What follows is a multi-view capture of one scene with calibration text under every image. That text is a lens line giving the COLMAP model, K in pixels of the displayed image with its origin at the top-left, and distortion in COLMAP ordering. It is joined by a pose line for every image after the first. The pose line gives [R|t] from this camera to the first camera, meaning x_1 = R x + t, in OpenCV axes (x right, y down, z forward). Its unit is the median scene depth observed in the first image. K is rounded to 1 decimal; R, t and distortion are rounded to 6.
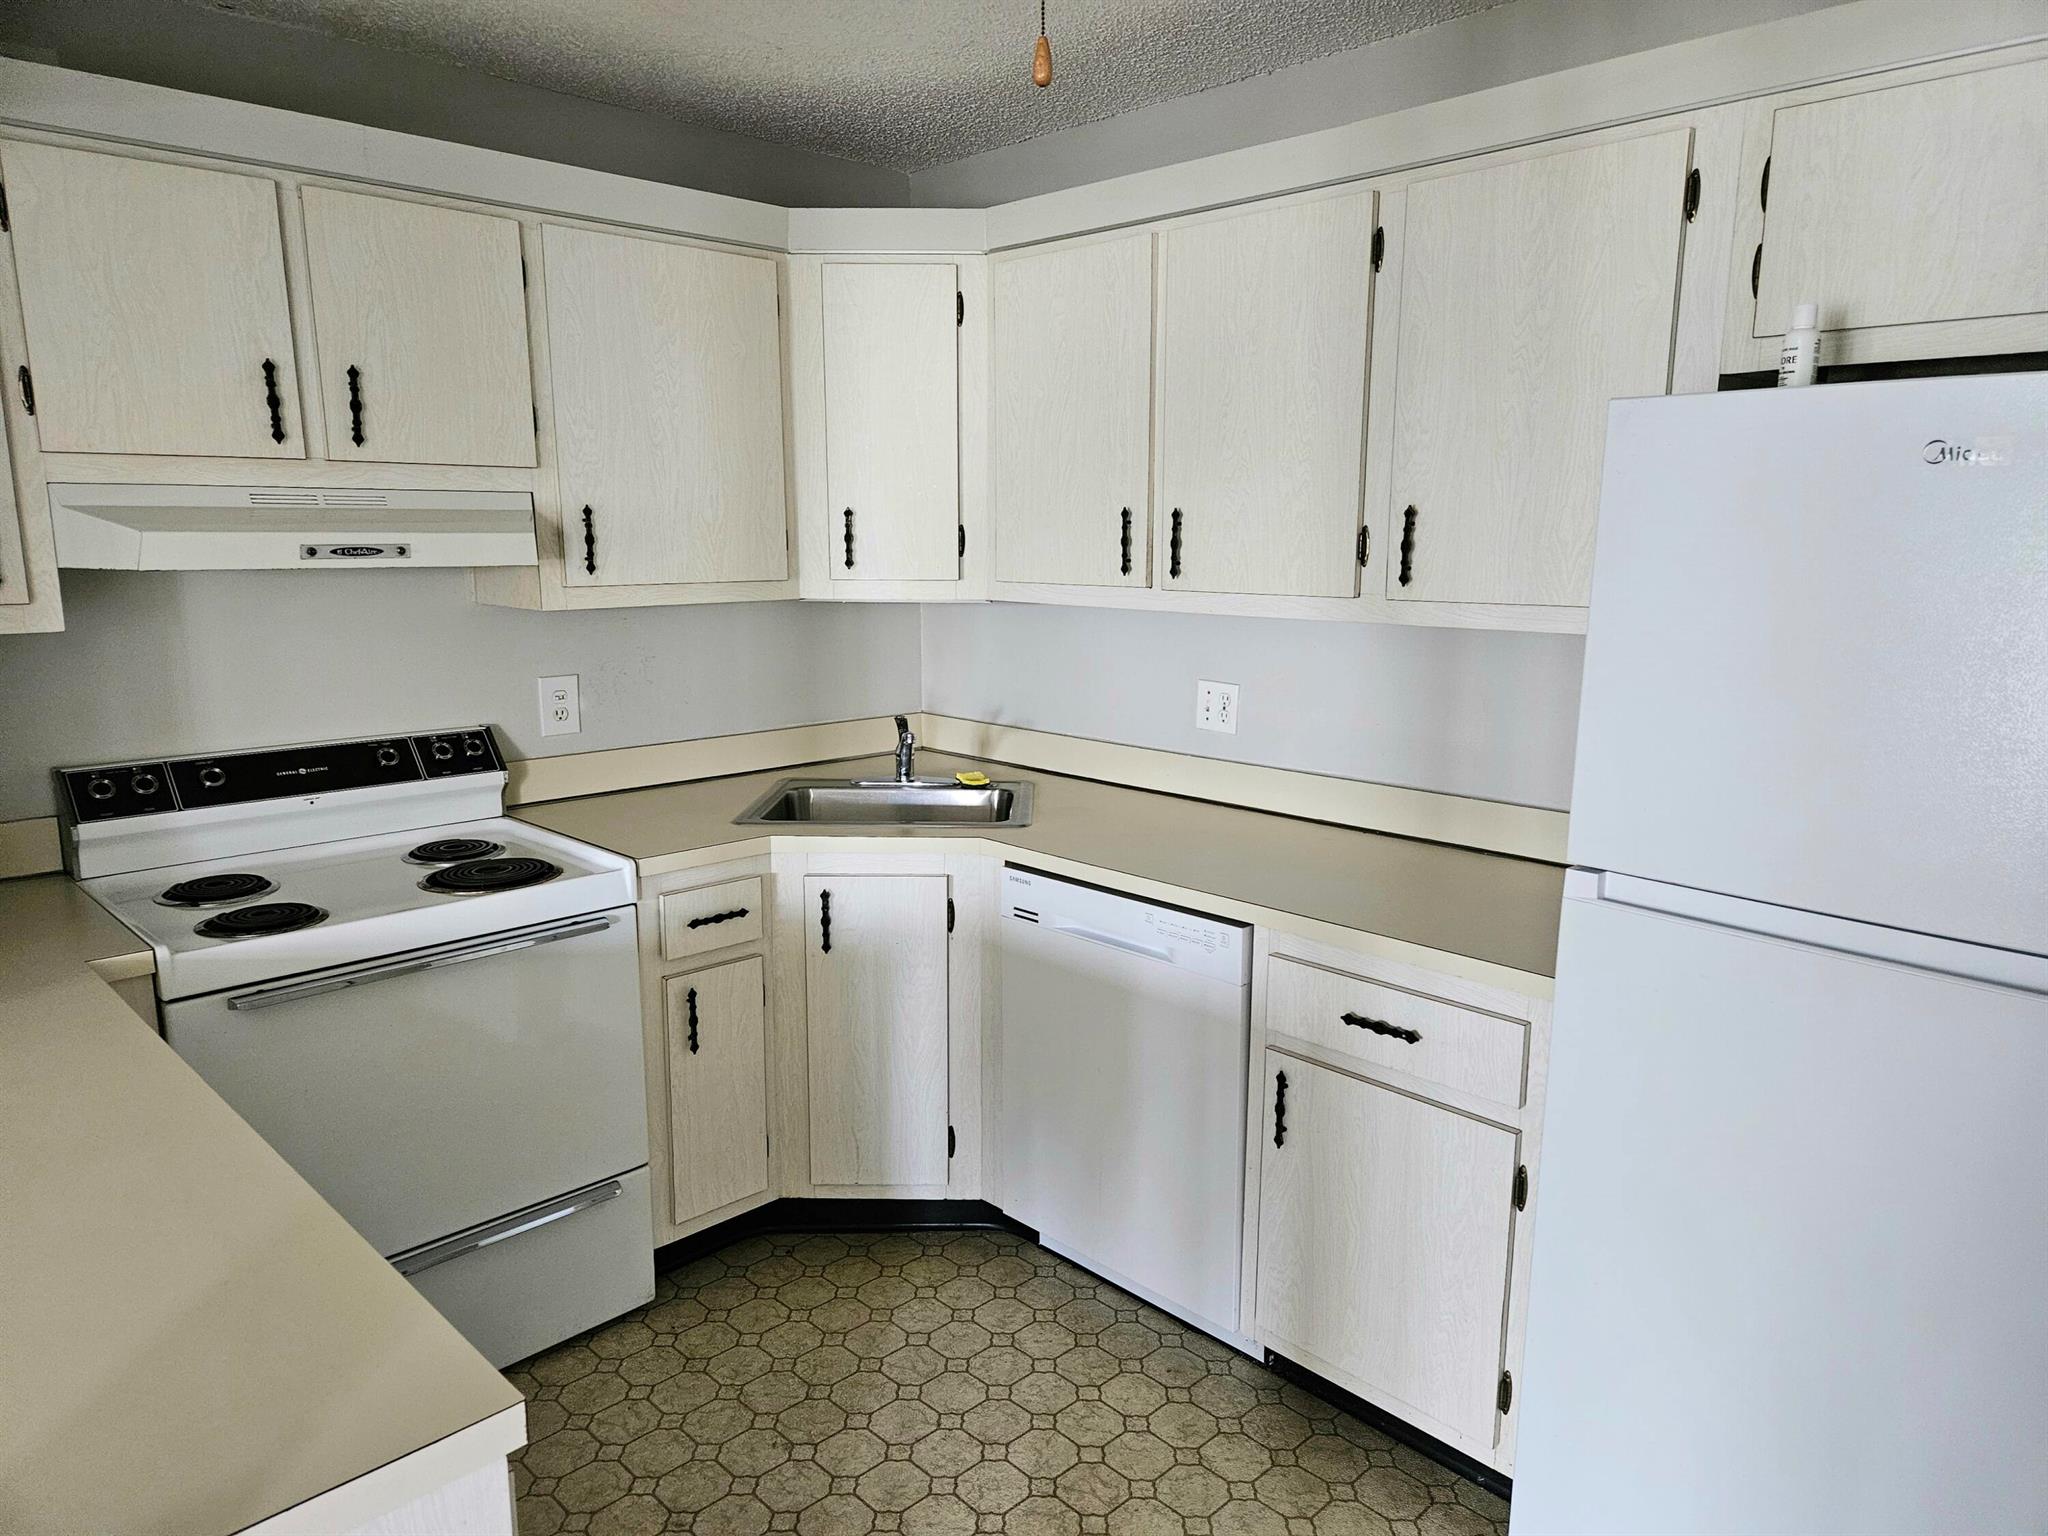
lens RADIAL K [[1356.2, 0, 1024.0], [0, 1356.2, 768.0], [0, 0, 1]] dist [0.059090, -0.064177]
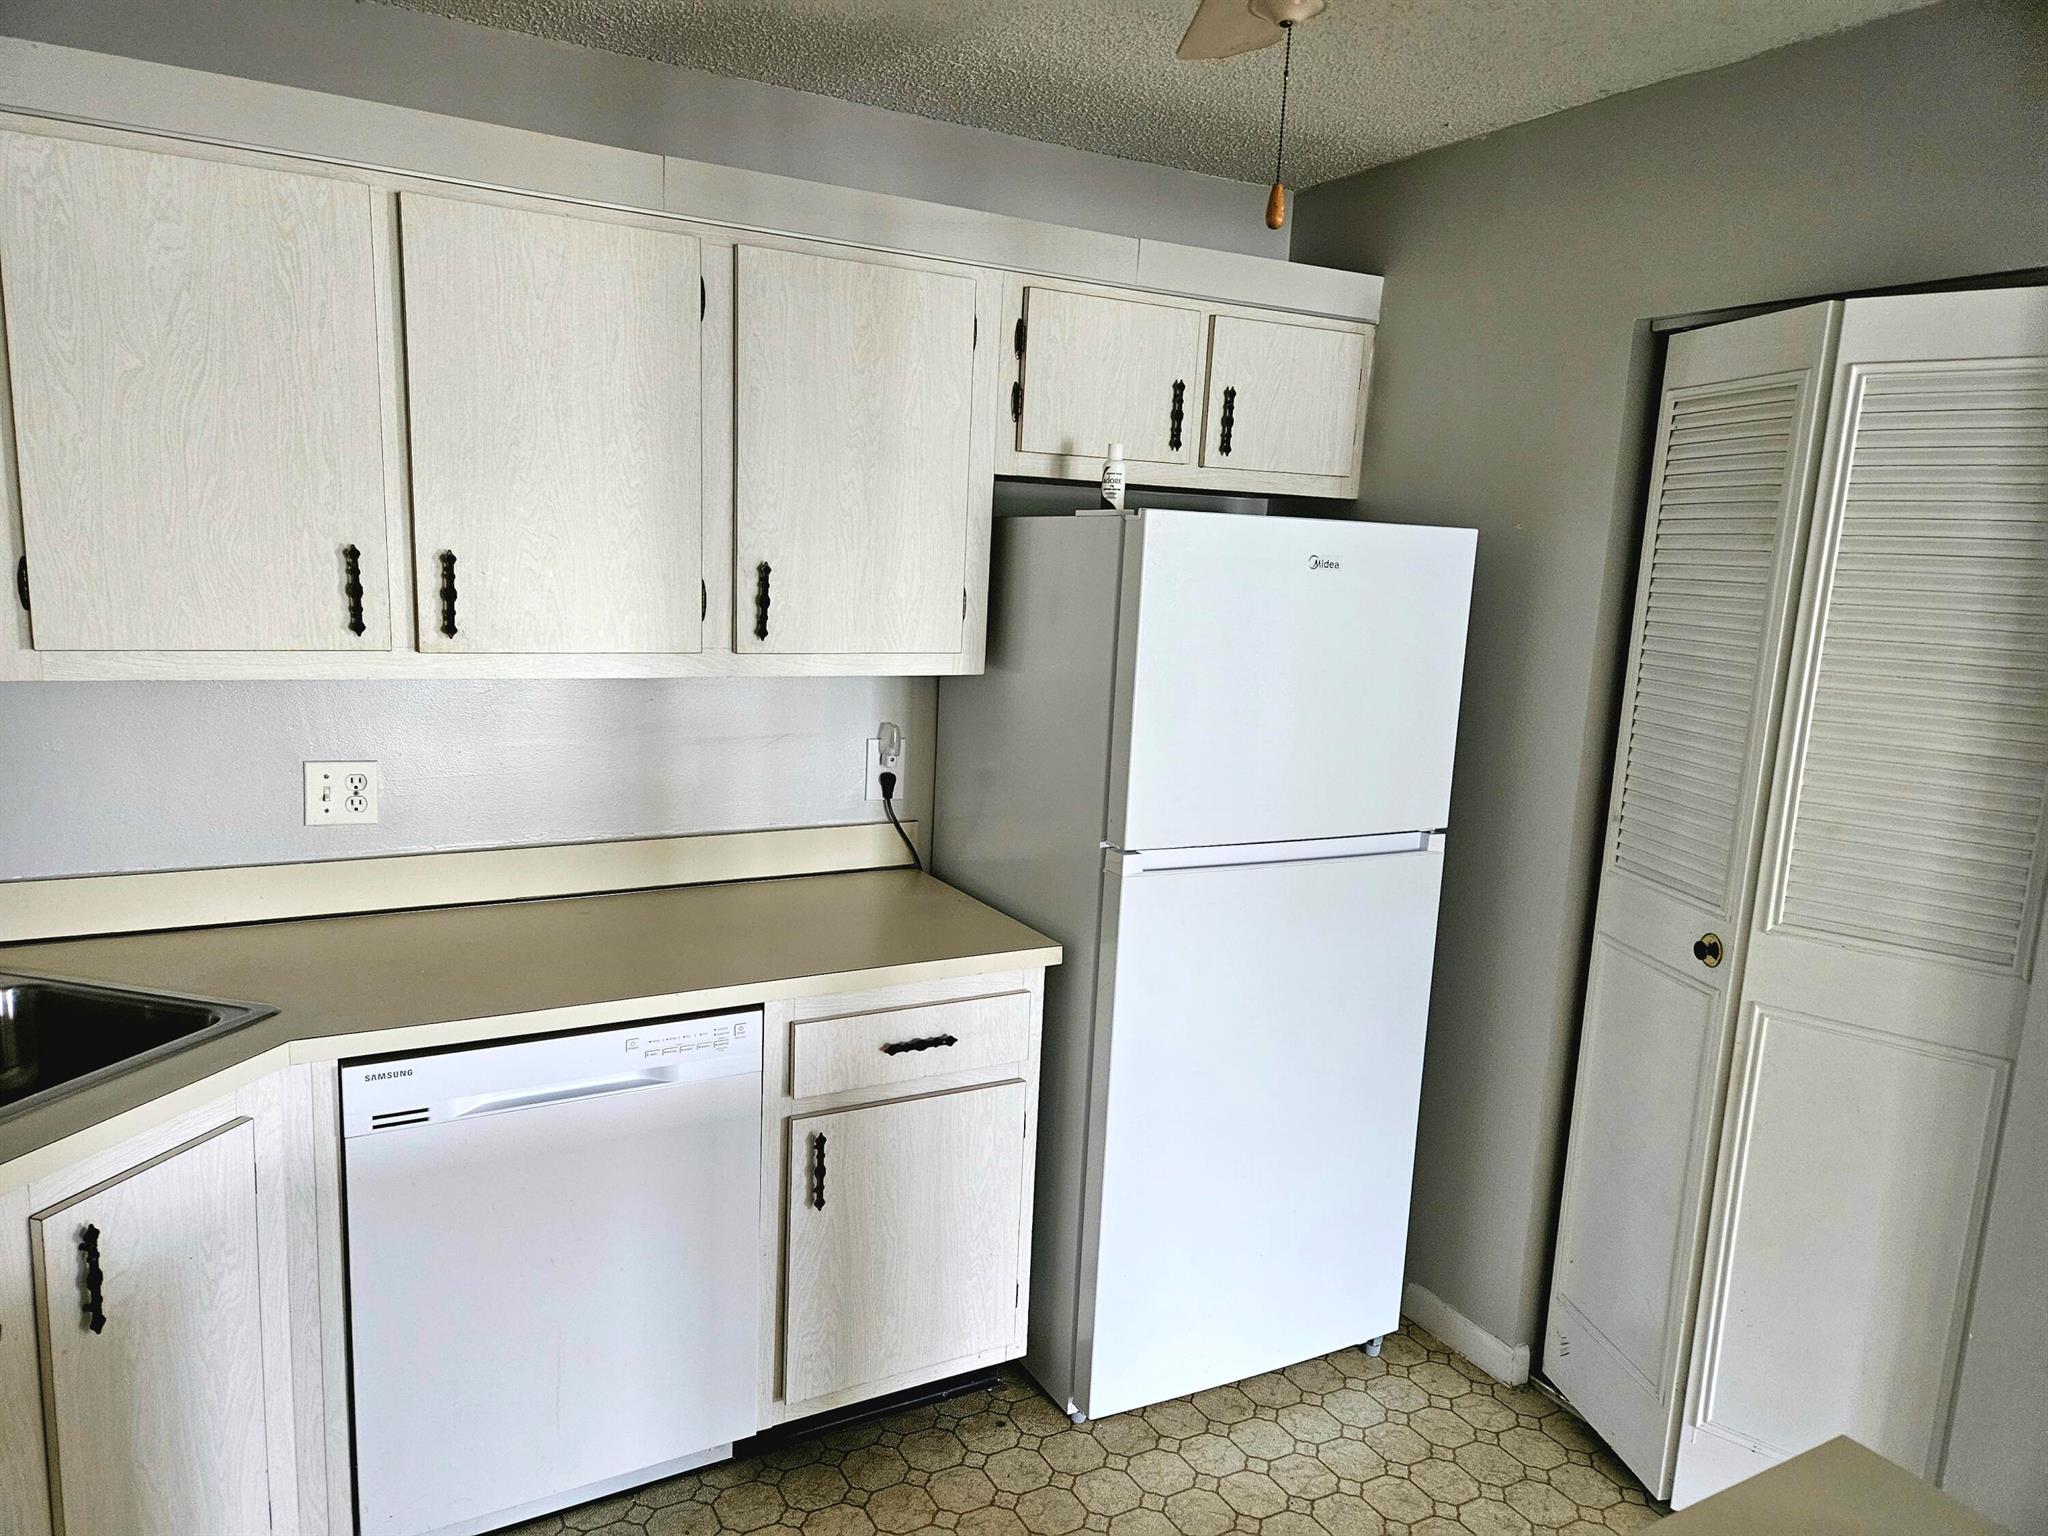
lens RADIAL K [[1364.4, 0, 1024.0], [0, 1364.4, 768.0], [0, 0, 1]] dist [0.070049, -0.069697]
pose [[0.259926, -0.149163, 0.954038, -0.668762], [0.127411, 0.984657, 0.119237, -0.136562], [-0.957186, 0.090562, 0.274943, 0.539219]]
